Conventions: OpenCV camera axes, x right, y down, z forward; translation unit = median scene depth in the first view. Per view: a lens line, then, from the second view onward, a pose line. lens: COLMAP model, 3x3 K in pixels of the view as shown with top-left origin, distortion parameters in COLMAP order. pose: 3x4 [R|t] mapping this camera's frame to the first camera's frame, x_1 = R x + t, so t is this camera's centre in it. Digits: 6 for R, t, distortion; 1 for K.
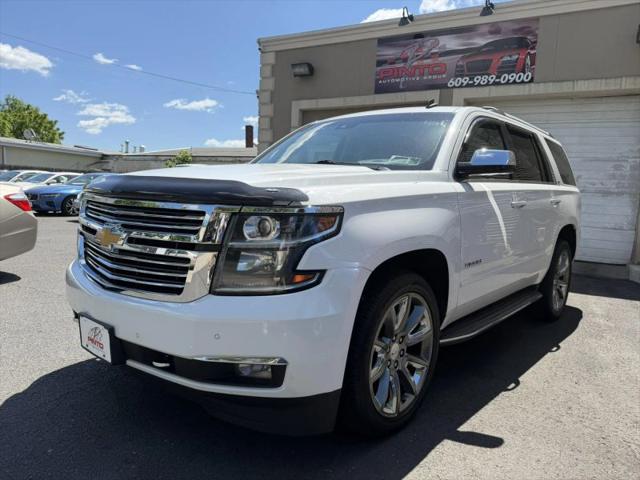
lens RADIAL K [[456.3, 0, 323.4], [0, 456.3, 237.4], [0, 0, 1]] dist [0.002742, -0.019742]
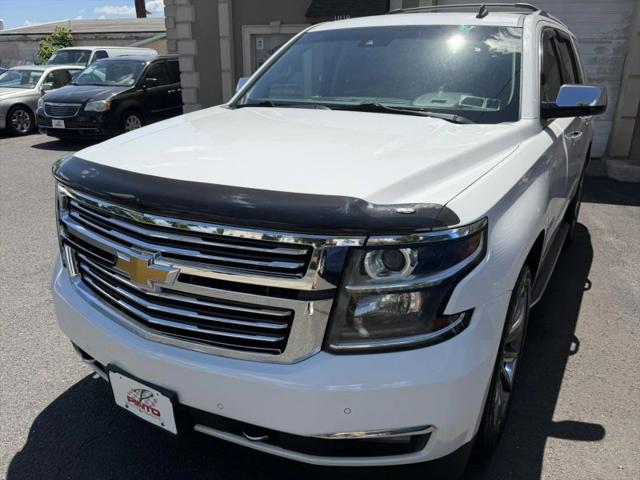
lens RADIAL K [[498.3, 0, 320.0], [0, 498.3, 240.0], [0, 0, 1]] dist [-0.003847, -0.015358]
pose [[0.984453, -0.090817, 0.150351, -0.156568], [0.052005, 0.968287, 0.244370, -0.108704], [-0.167776, -0.232751, 0.957955, 0.116920]]
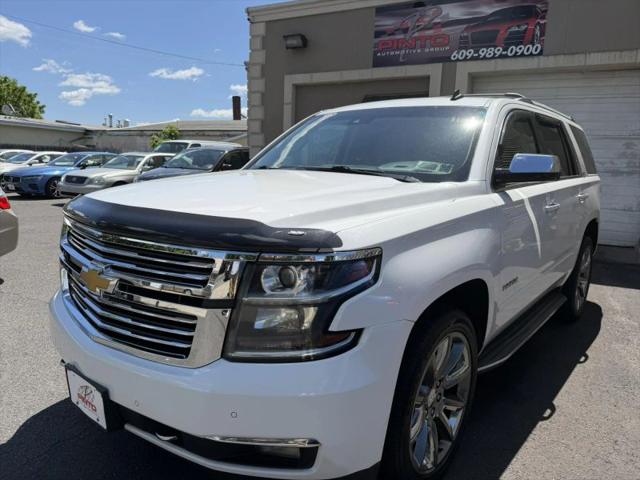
lens RADIAL K [[456.4, 0, 320.0], [0, 456.4, 240.0], [0, 0, 1]] dist [-0.000798, -0.014137]
pose [[0.999770, -0.015926, 0.014384, -0.035348], [0.014864, 0.997353, 0.071173, -0.063329], [-0.015479, -0.070943, 0.997360, 0.082231]]
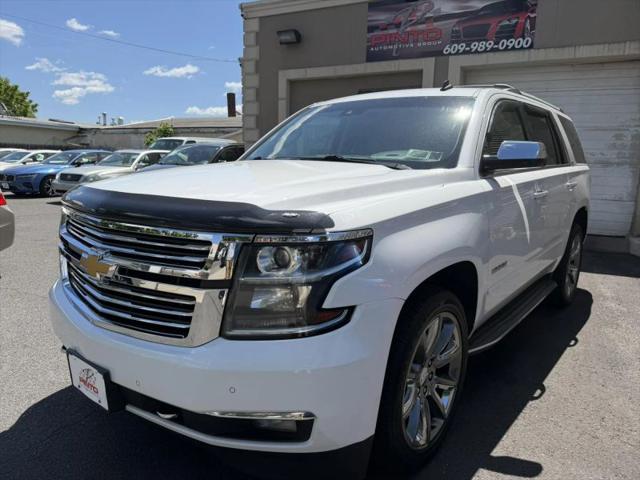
lens RADIAL K [[456.3, 0, 323.4], [0, 456.3, 237.4], [0, 0, 1]] dist [0.002742, -0.019742]
pose [[0.999159, -0.029285, 0.028705, -0.032742], [0.027121, 0.996957, 0.073087, -0.052154], [-0.030758, -0.072247, 0.996912, 0.066622]]
